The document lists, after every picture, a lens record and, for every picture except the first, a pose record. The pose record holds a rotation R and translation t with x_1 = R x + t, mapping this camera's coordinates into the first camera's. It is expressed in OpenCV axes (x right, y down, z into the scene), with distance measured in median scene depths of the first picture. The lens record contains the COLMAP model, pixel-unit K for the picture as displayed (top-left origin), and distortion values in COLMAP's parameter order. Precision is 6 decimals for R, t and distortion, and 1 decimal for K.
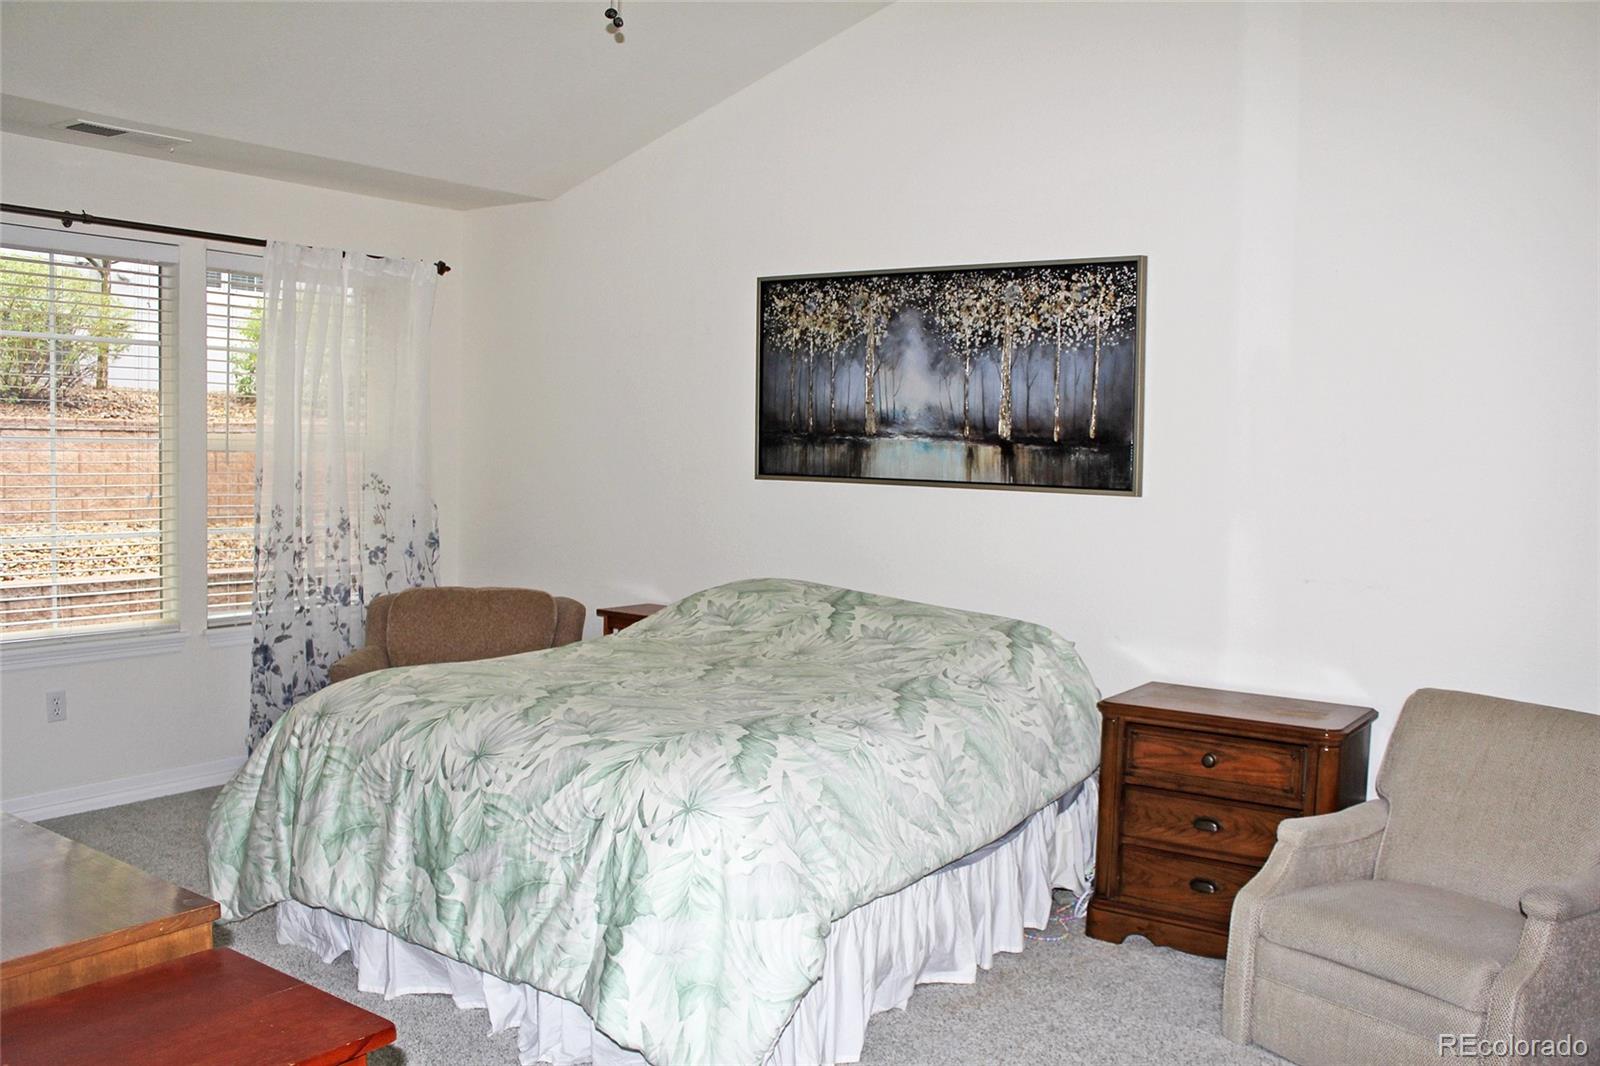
lens RADIAL K [[1462.2, 0, 799.9], [0, 1462.2, 559.1], [0, 0, 1]] dist [-0.163523, 0.264314]
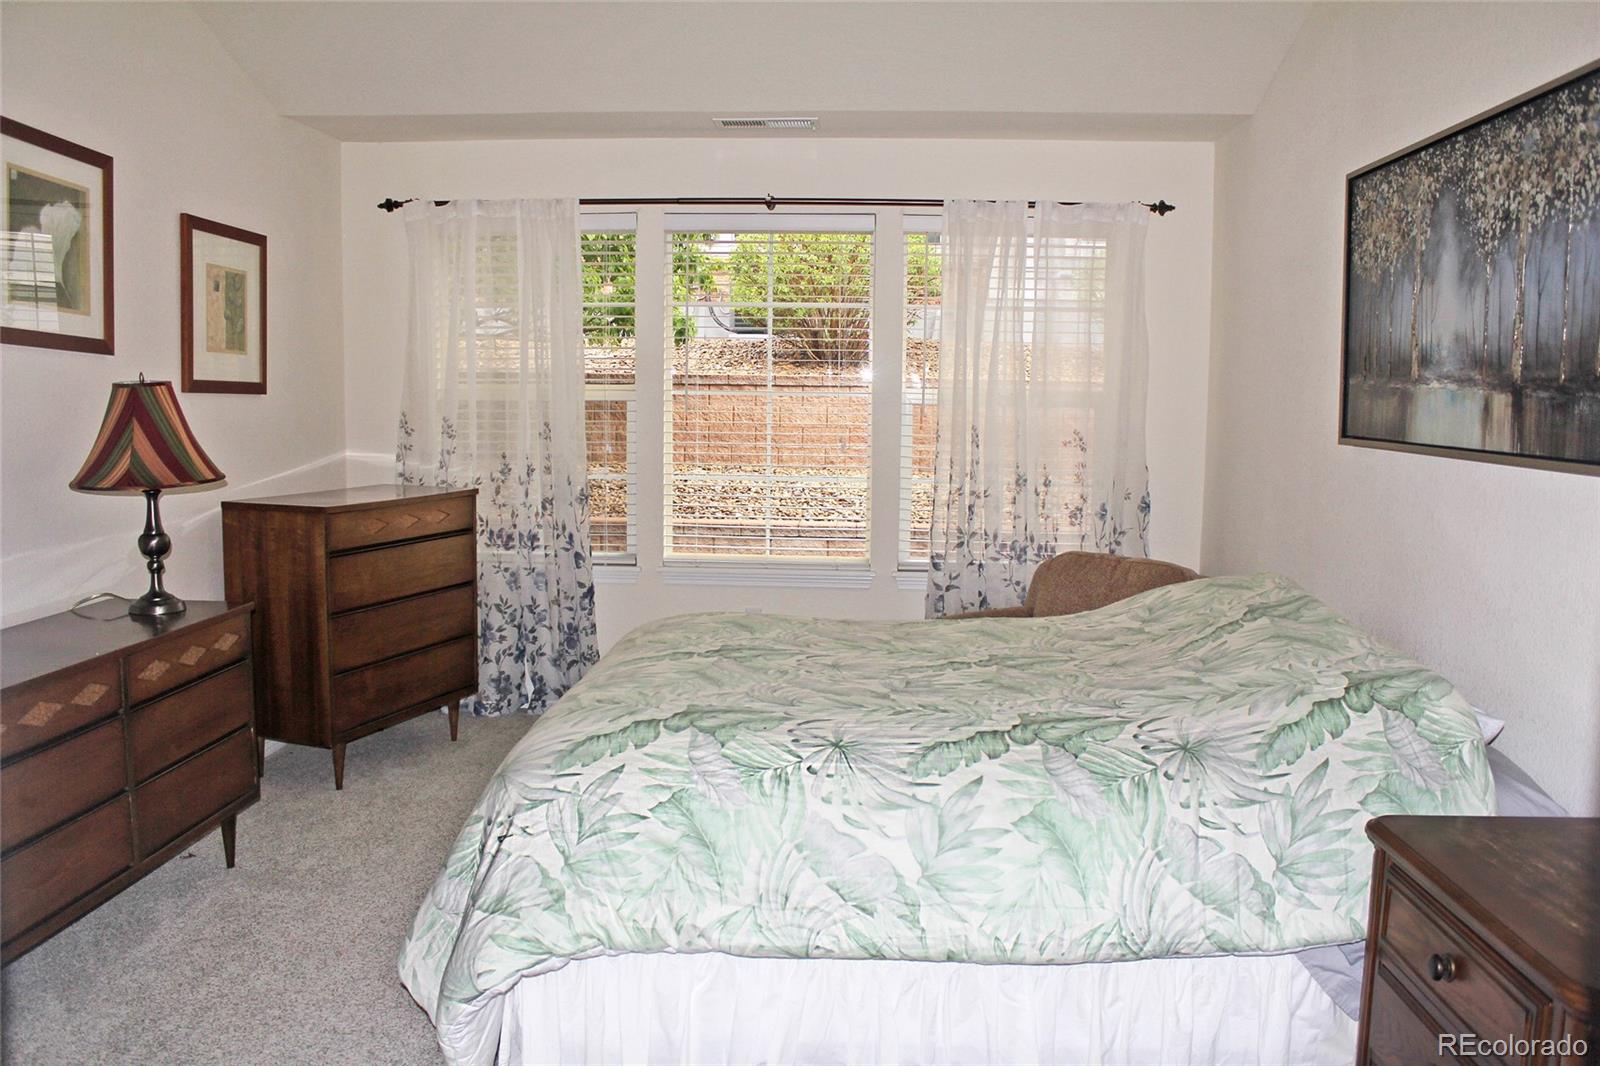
lens RADIAL K [[1365.8, 0, 800.0], [0, 1365.8, 533.0], [0, 0, 1]] dist [-0.147496, 0.150383]
pose [[0.540984, 0.074931, -0.837688, 0.452134], [-0.071671, 0.996507, 0.042852, -0.020536], [0.837974, 0.036855, 0.544465, 0.439352]]
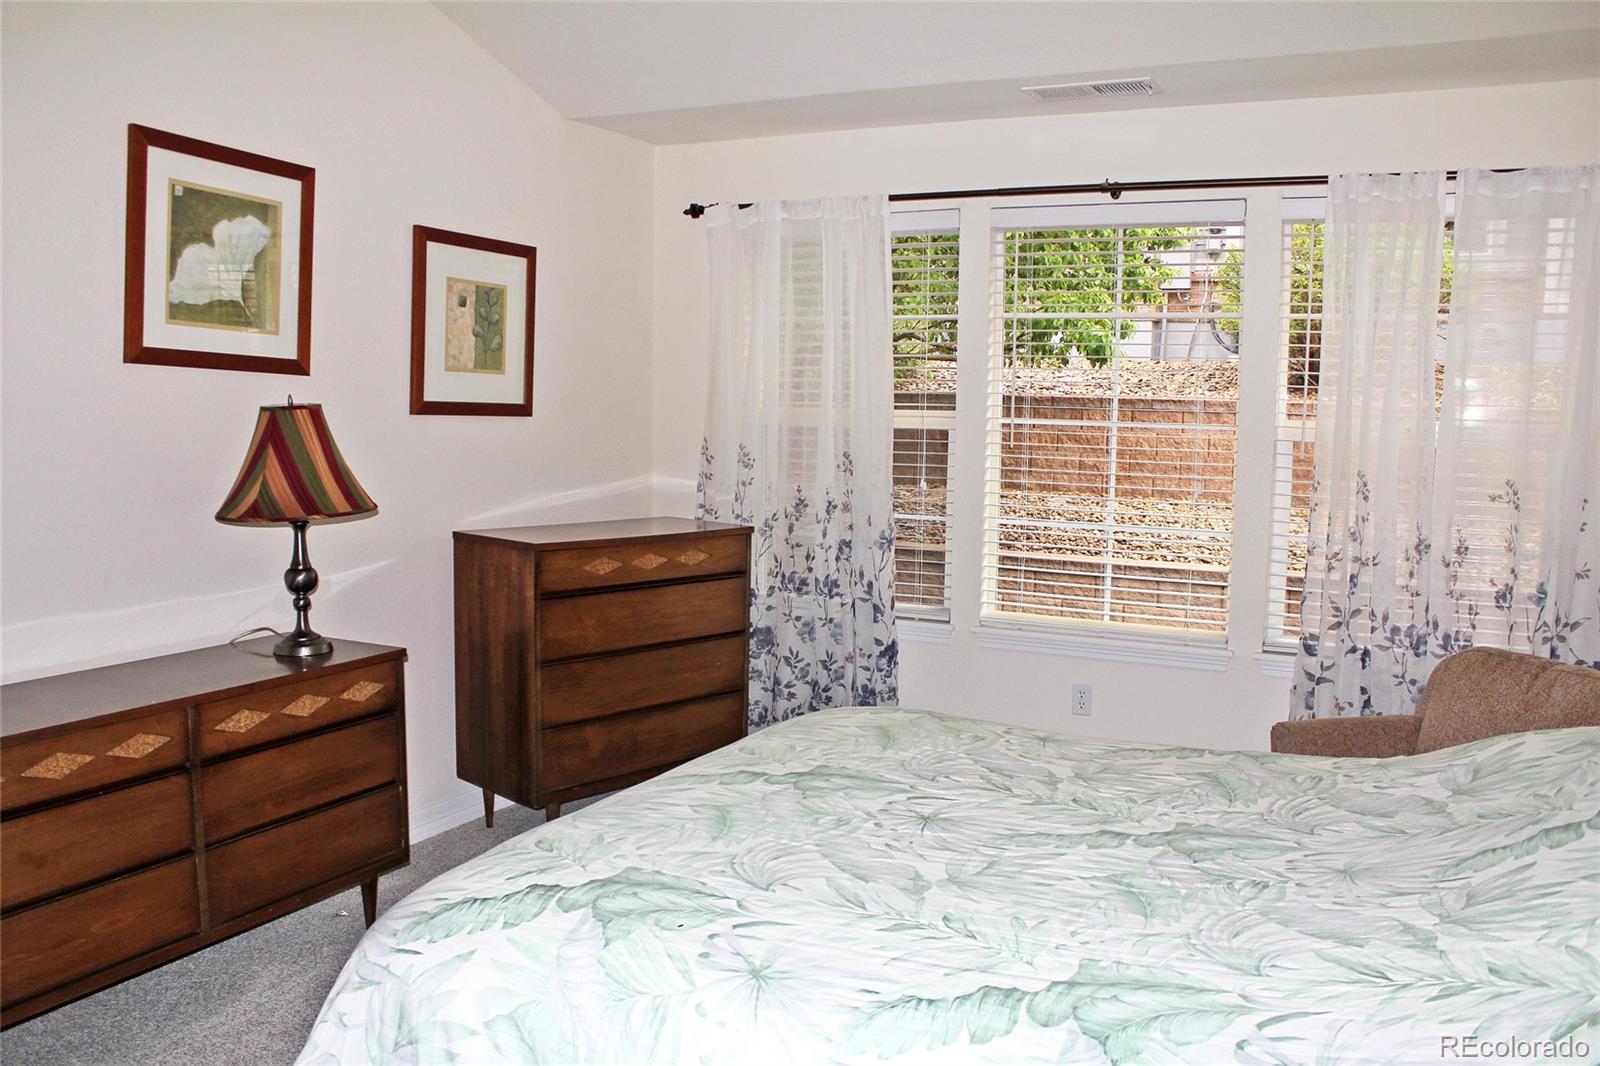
lens RADIAL K [[1365.5, 0, 775.9], [0, 1365.5, 548.1], [0, 0, 1]] dist [-0.167246, 0.155821]
pose [[0.151018, 0.088161, -0.984592, 0.353775], [-0.097291, 0.992505, 0.073947, -0.048310], [0.983732, 0.084624, 0.158464, 0.674274]]
